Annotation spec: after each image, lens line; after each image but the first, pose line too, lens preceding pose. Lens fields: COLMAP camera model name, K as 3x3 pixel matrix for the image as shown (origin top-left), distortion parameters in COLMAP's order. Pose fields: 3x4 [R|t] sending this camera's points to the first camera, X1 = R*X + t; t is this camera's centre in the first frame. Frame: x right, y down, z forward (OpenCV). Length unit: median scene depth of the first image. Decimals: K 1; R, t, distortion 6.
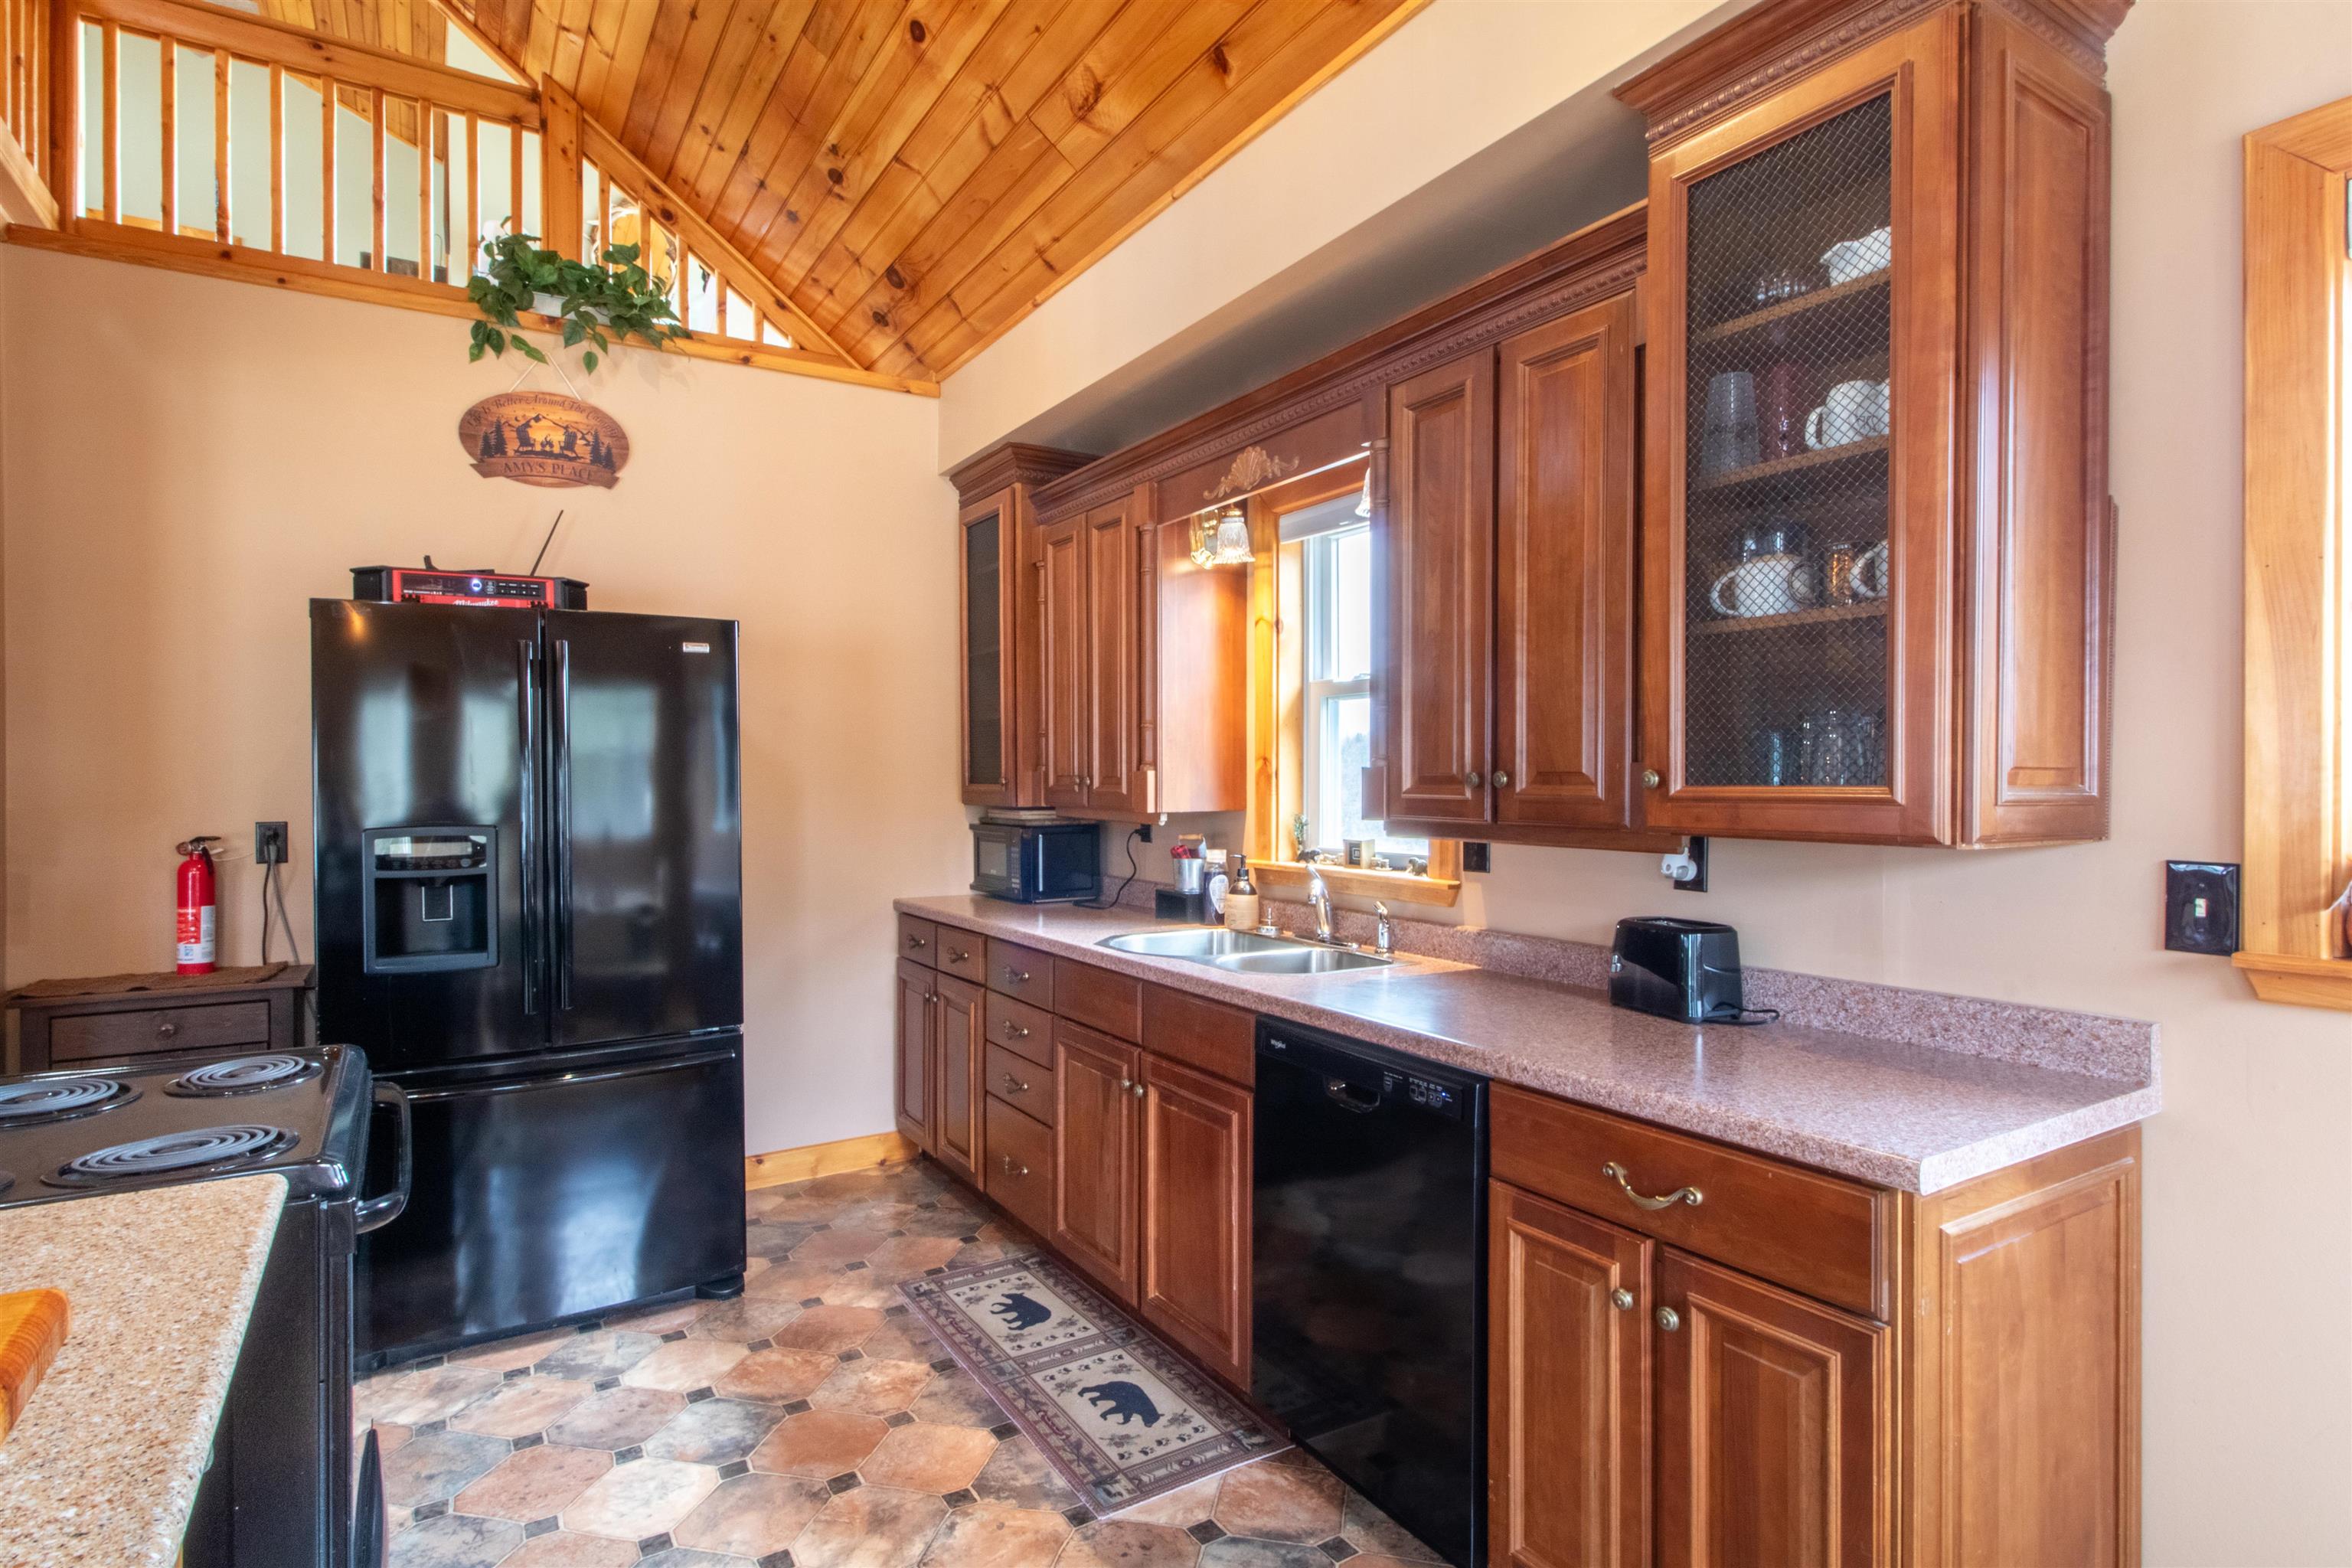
lens RADIAL K [[1184.6, 0, 1176.0], [0, 1184.6, 784.0], [0, 0, 1]] dist [-0.003335, -0.000613]
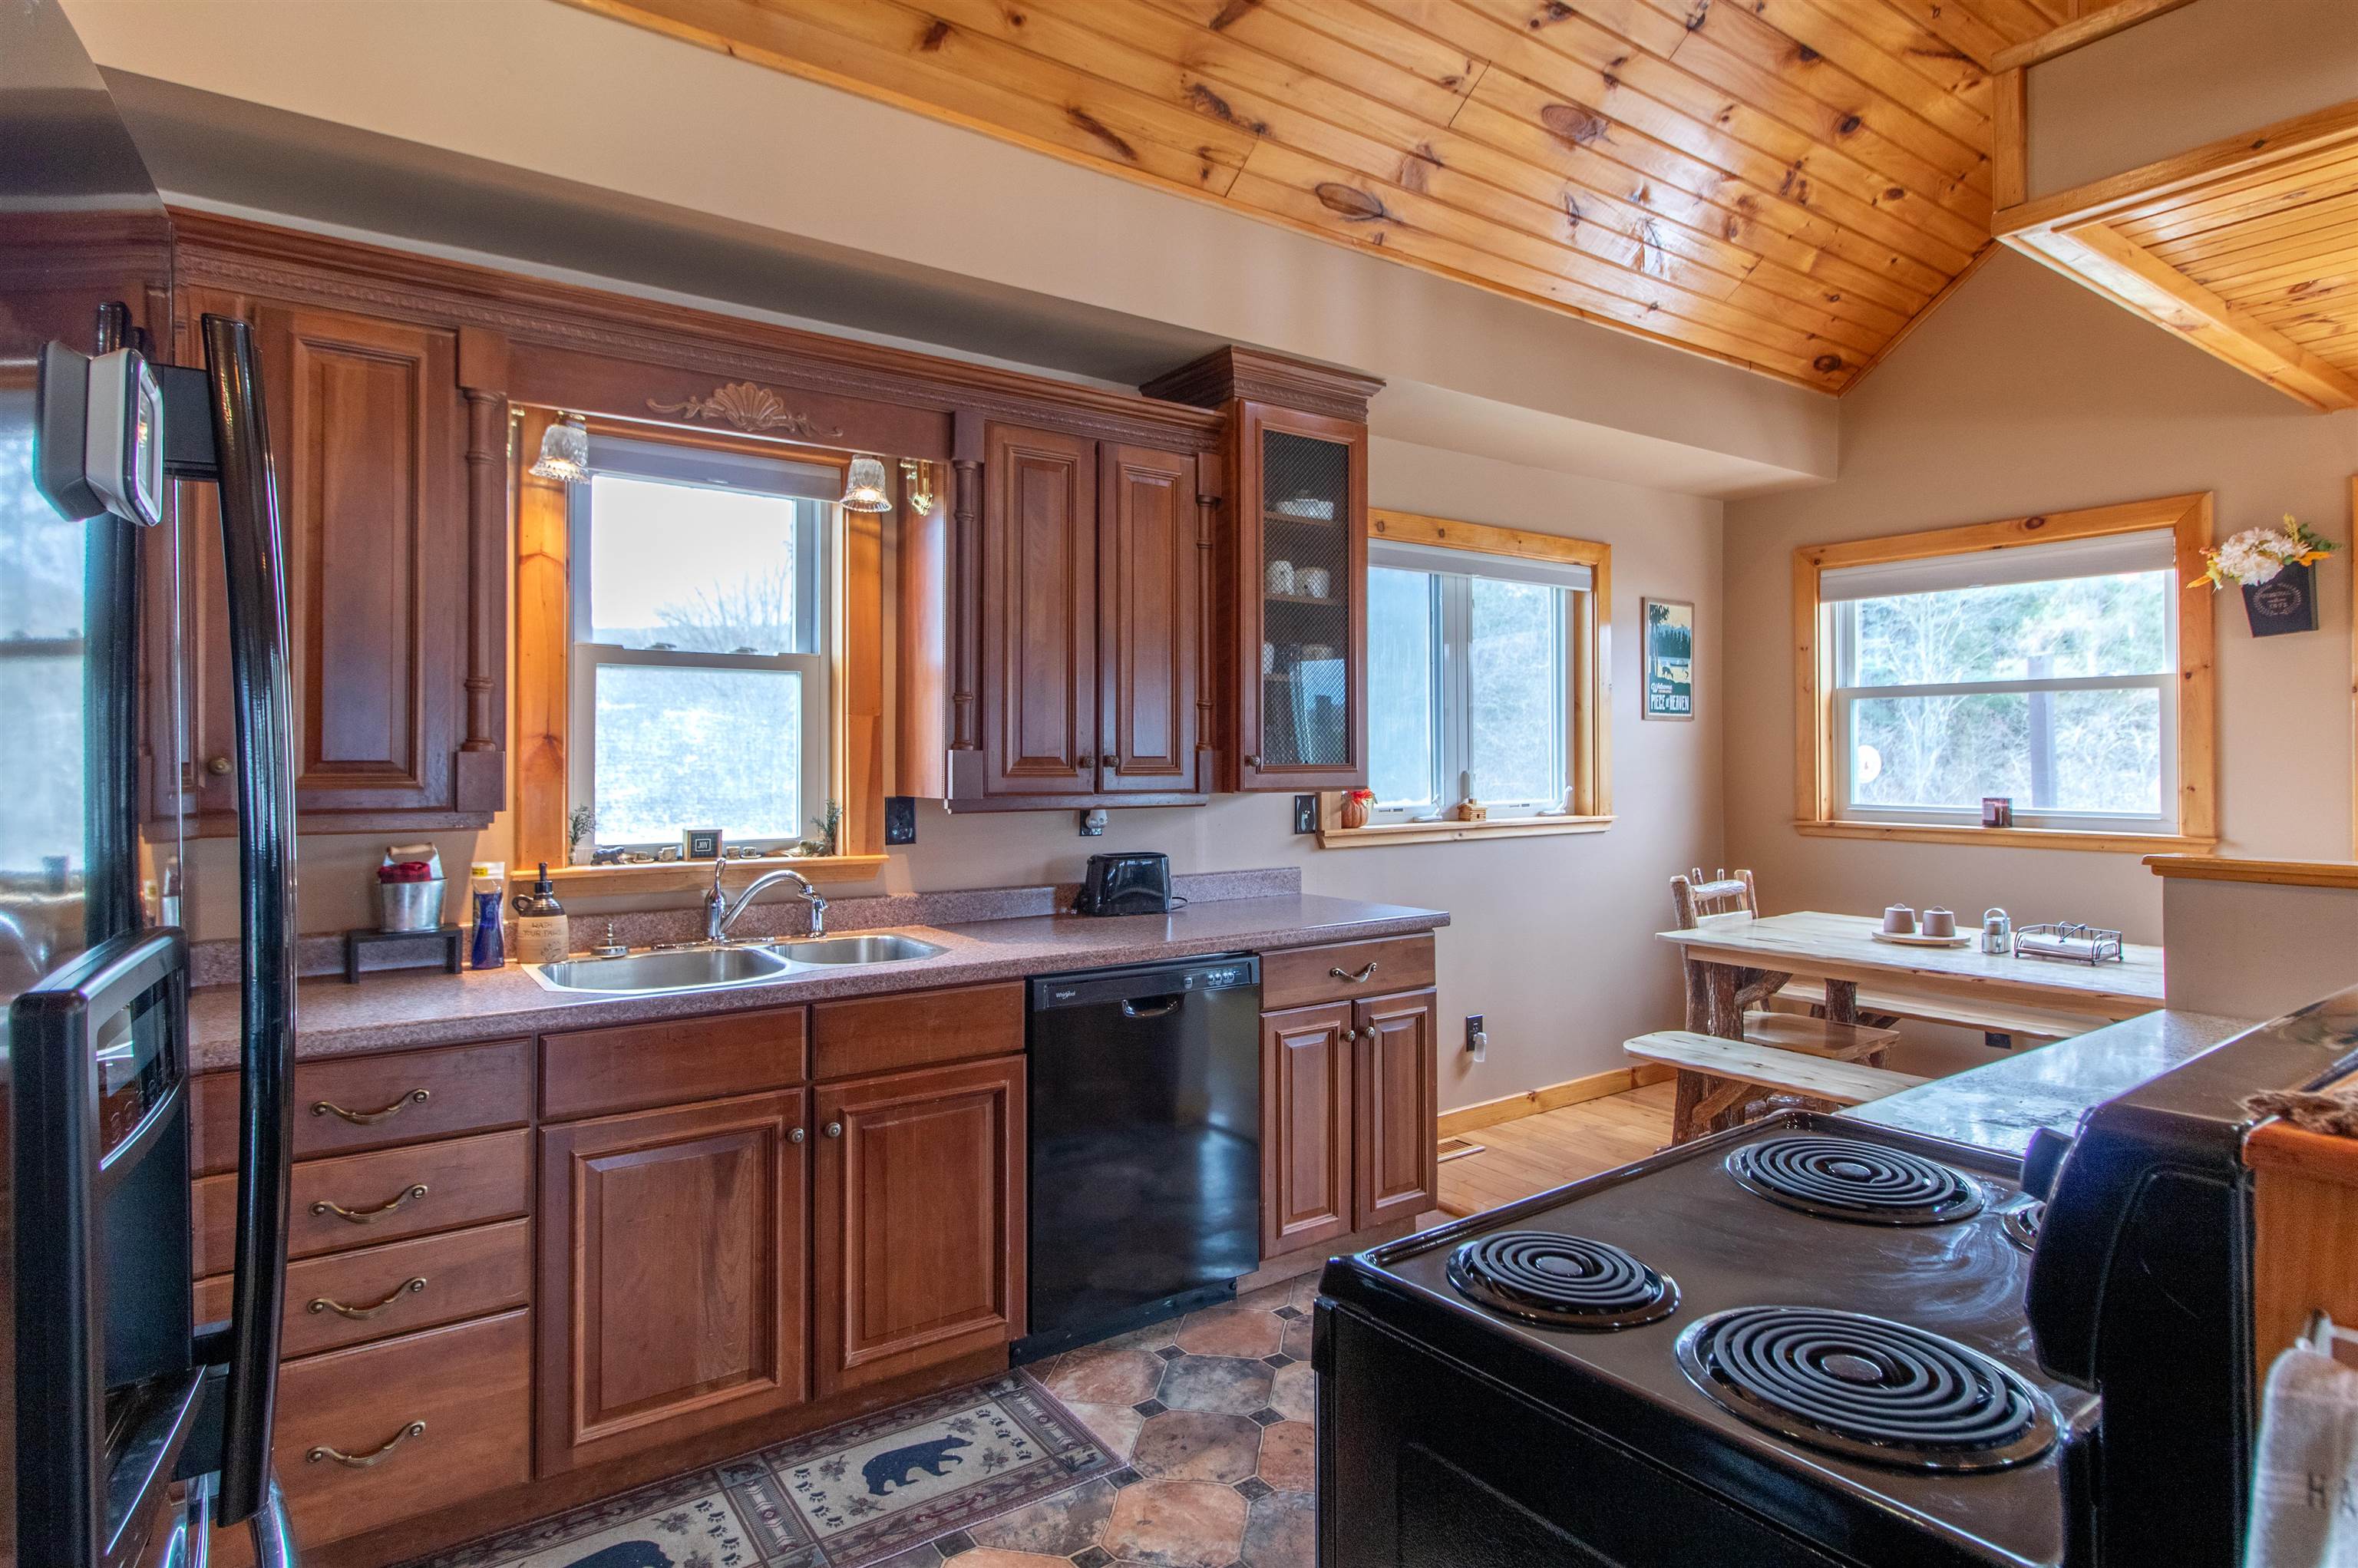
lens RADIAL K [[1161.8, 0, 1164.7], [0, 1161.8, 753.9], [0, 0, 1]] dist [-0.000436, -0.000010]
pose [[-0.008566, 0.006196, 0.999944, -0.824017], [0.005335, 0.999967, -0.006150, -0.004005], [-0.999949, 0.005282, -0.008598, 0.728371]]
